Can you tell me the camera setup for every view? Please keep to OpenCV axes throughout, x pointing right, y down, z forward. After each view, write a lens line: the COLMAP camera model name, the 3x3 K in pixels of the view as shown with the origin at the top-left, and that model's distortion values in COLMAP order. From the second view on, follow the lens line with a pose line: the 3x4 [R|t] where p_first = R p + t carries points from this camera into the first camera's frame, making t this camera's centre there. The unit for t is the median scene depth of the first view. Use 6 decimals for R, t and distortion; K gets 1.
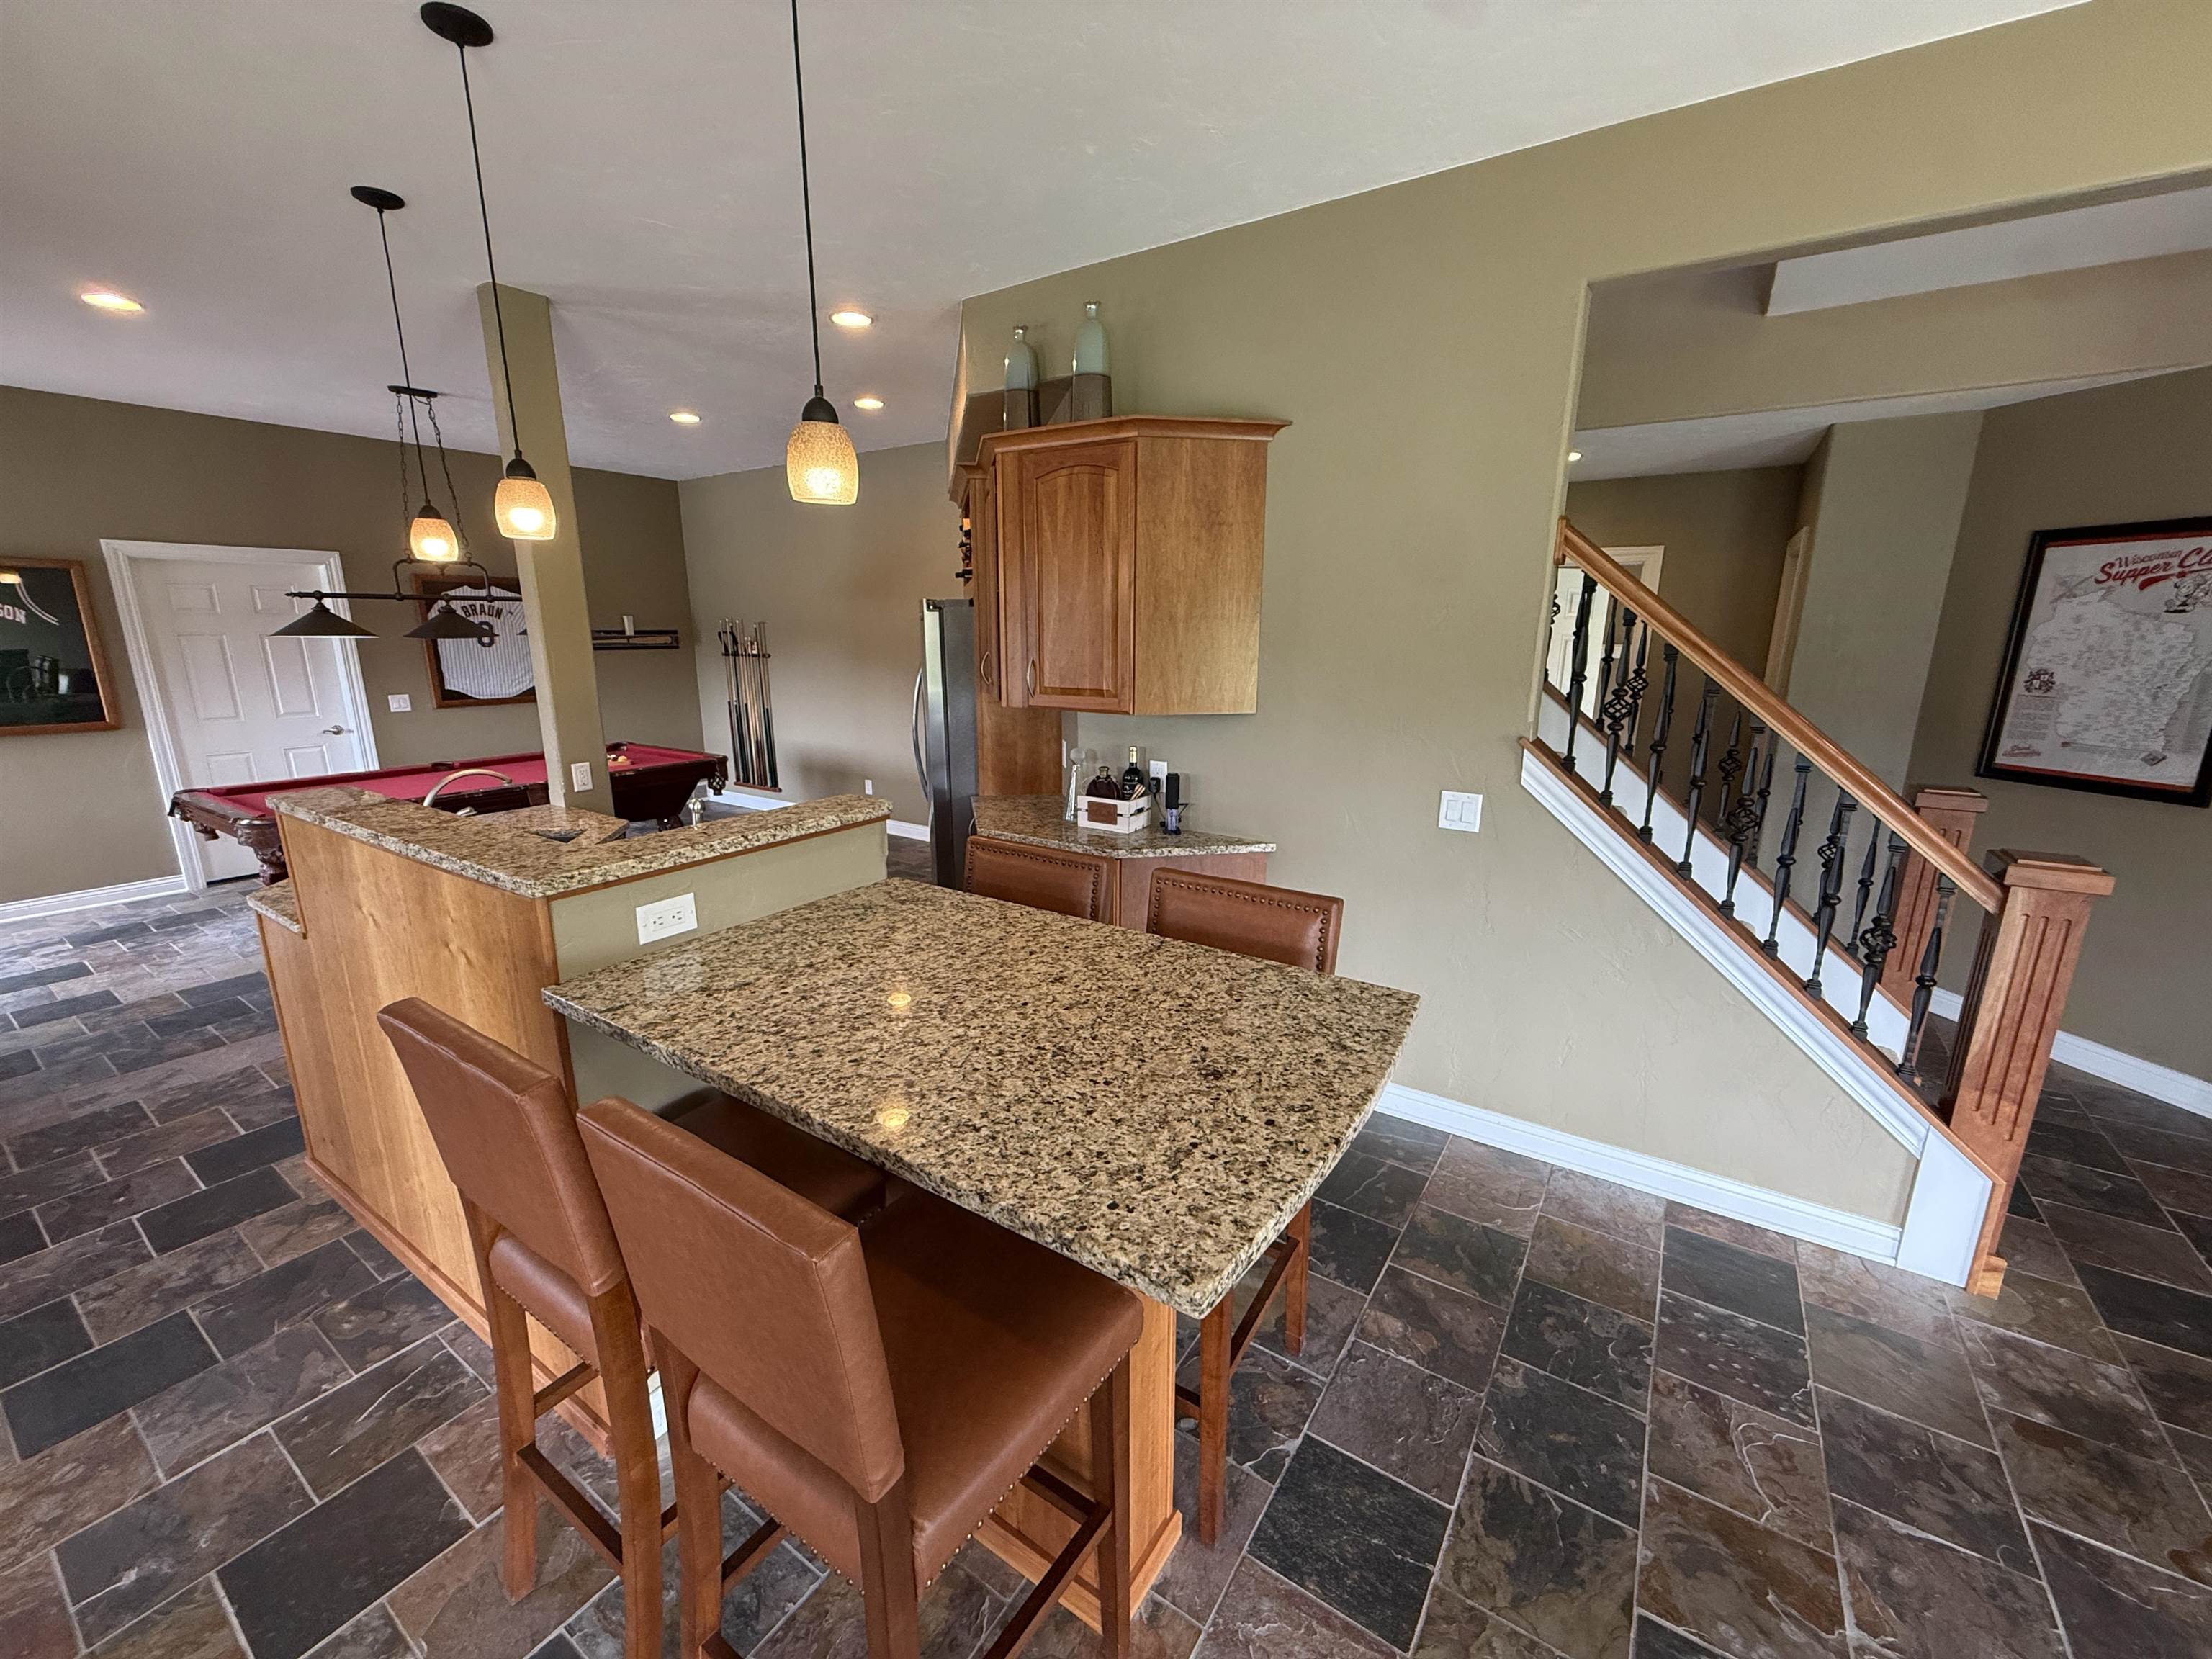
lens RADIAL K [[879.7, 0, 1095.4], [0, 879.7, 826.6], [0, 0, 1]] dist [0.001840, 0.000586]
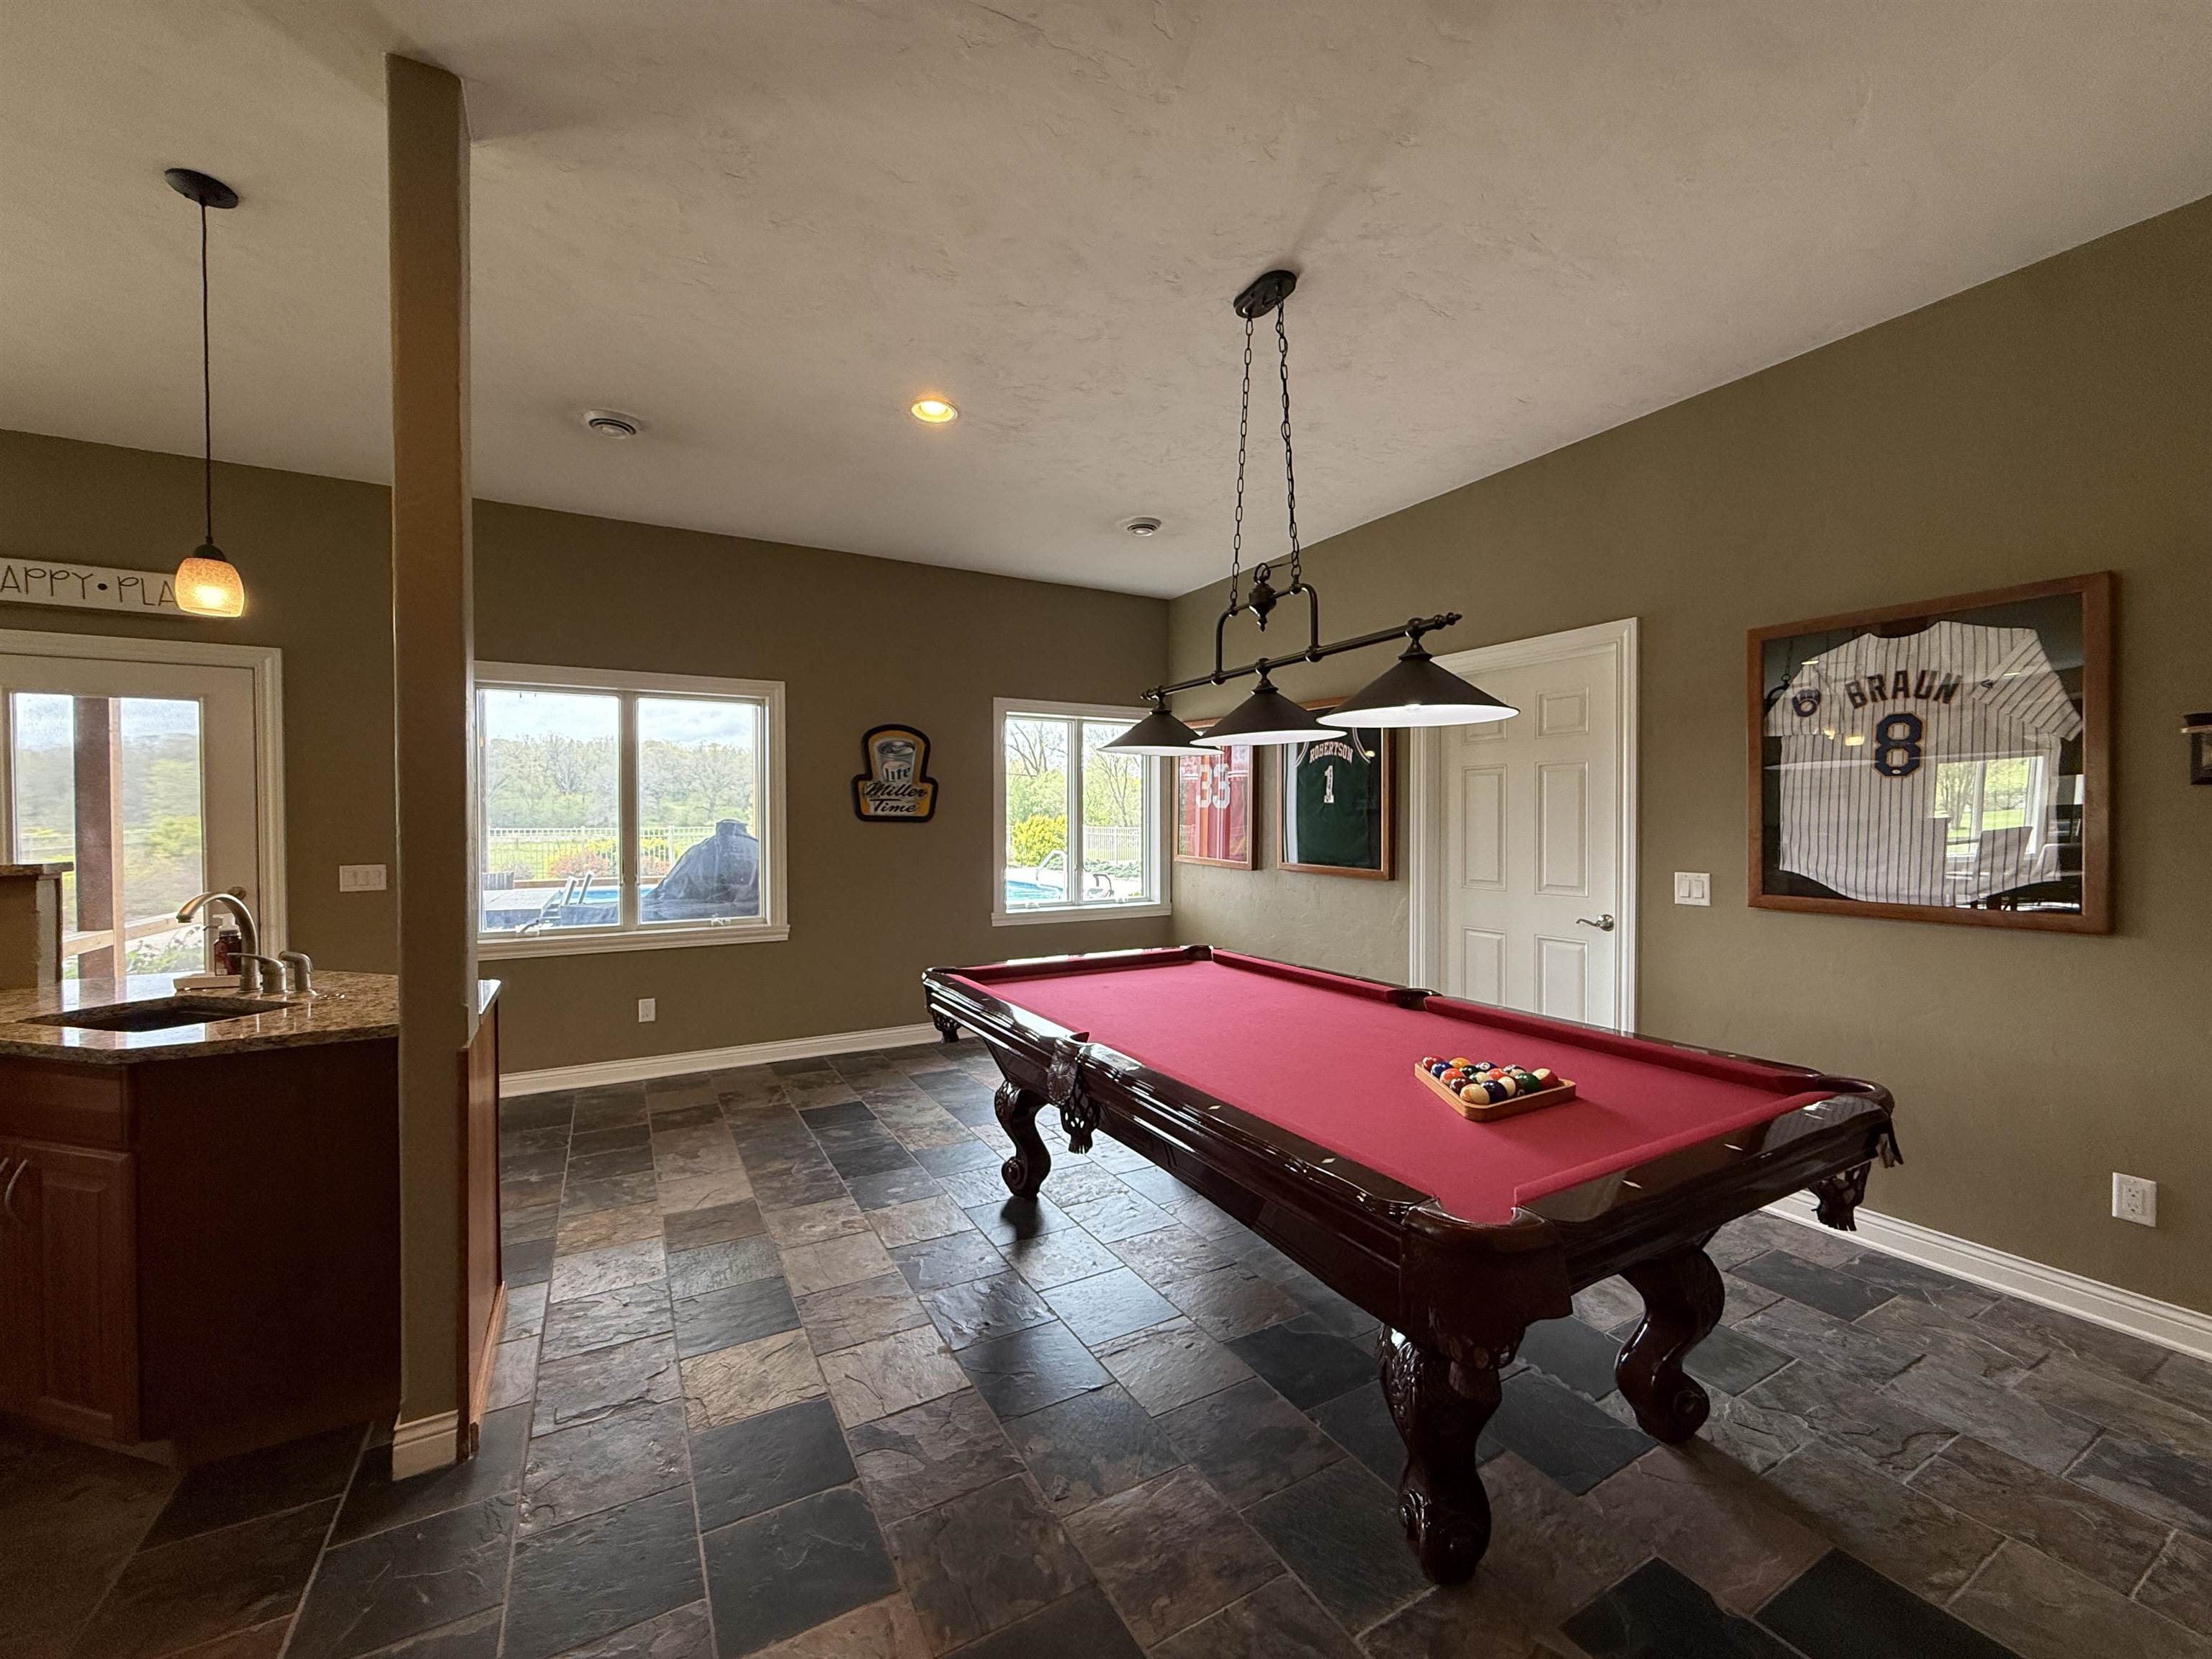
lens RADIAL K [[873.1, 0, 1106.0], [0, 873.1, 829.5], [0, 0, 1]] dist [0.001228, 0.000113]
pose [[-0.446997, 0.009564, -0.894484, -0.420526], [-0.200665, 0.973387, 0.110685, -0.362046], [0.871738, 0.228967, -0.433182, 2.054332]]
